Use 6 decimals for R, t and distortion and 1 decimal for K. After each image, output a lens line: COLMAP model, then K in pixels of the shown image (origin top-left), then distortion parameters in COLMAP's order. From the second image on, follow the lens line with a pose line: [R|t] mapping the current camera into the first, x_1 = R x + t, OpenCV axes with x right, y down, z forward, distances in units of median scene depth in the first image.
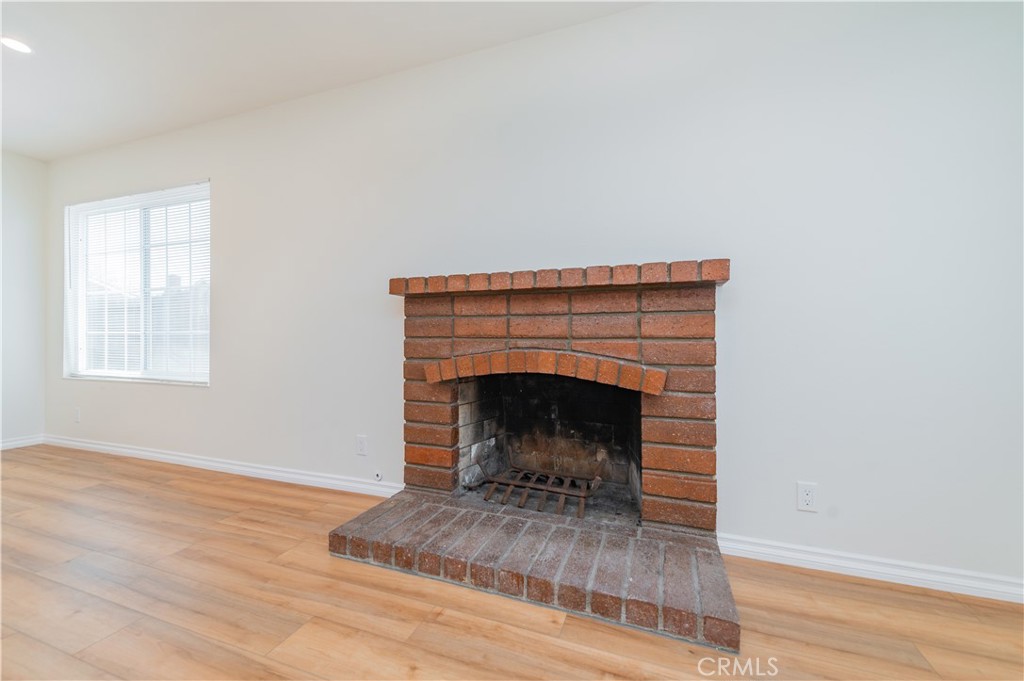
lens RADIAL K [[405.2, 0, 513.8], [0, 405.2, 336.4], [0, 0, 1]] dist [0.015863, -0.000031]
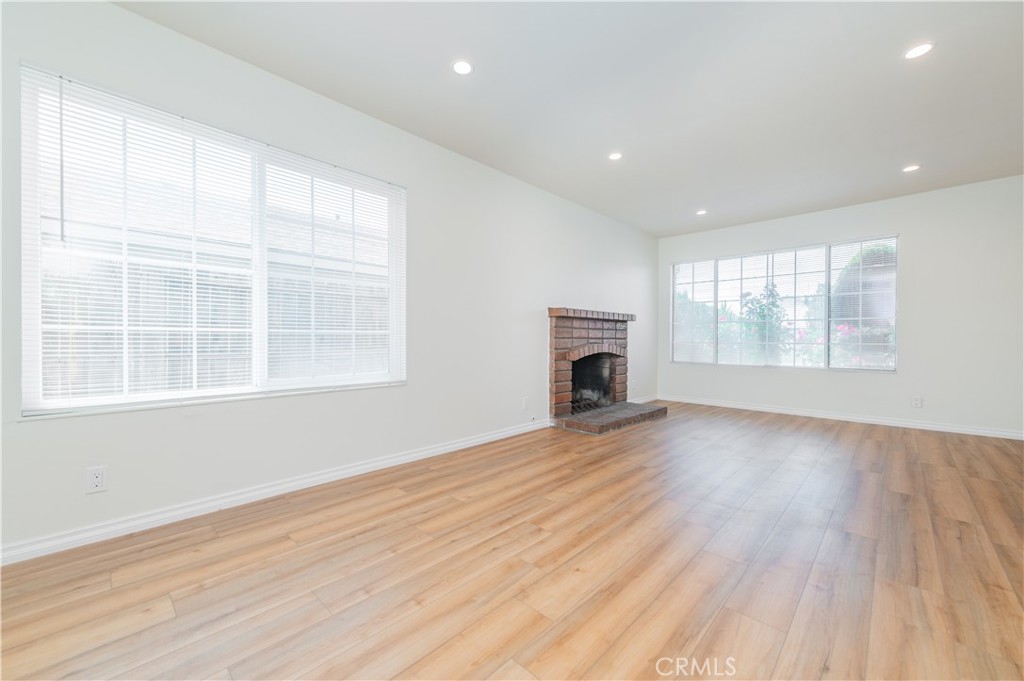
lens RADIAL K [[405.2, 0, 513.8], [0, 405.2, 336.4], [0, 0, 1]] dist [0.015863, -0.000031]
pose [[0.394239, 0.005304, 0.918993, -2.273729], [-0.004718, 0.999982, -0.003748, 0.002676], [-0.918996, -0.002859, 0.394257, 0.476107]]
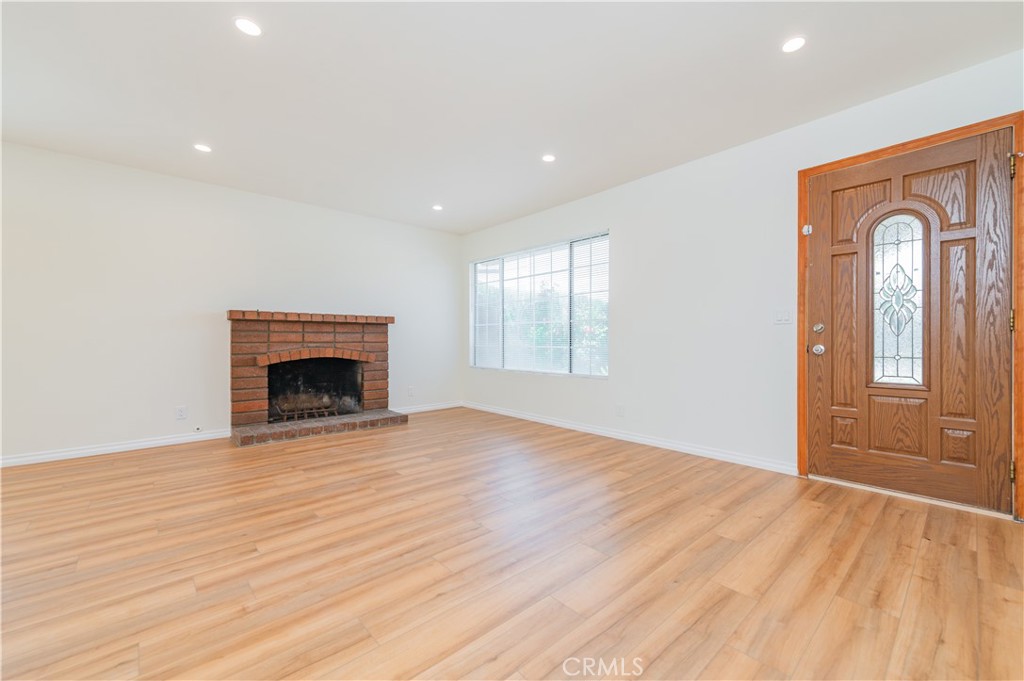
lens RADIAL K [[412.2, 0, 544.8], [0, 412.2, 342.8], [0, 0, 1]] dist [0.016282, -0.000087]
pose [[0.433341, -0.004083, 0.901221, -1.437049], [0.000437, 0.999991, 0.004321, -0.004156], [-0.901230, -0.001479, 0.433338, -1.112462]]
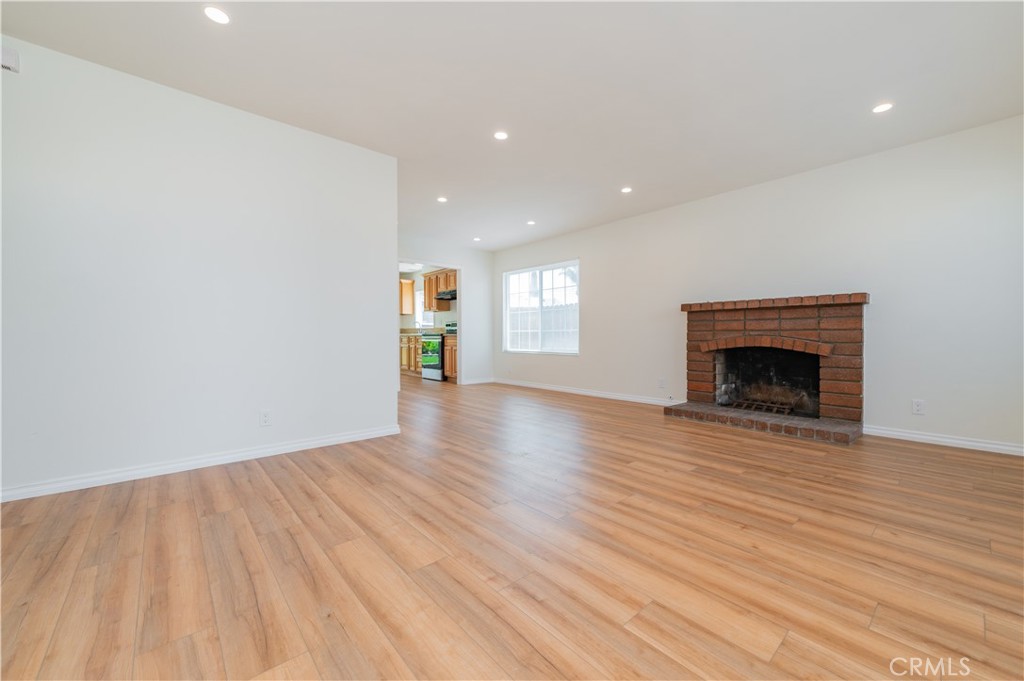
lens RADIAL K [[397.2, 0, 512.0], [0, 397.2, 340.5], [0, 0, 1]] dist [0.010879, -0.000231]
pose [[0.874939, 0.003613, -0.484220, -0.068432], [0.002232, 0.999931, 0.011495, 0.027940], [0.484228, -0.011138, 0.874871, -1.392239]]
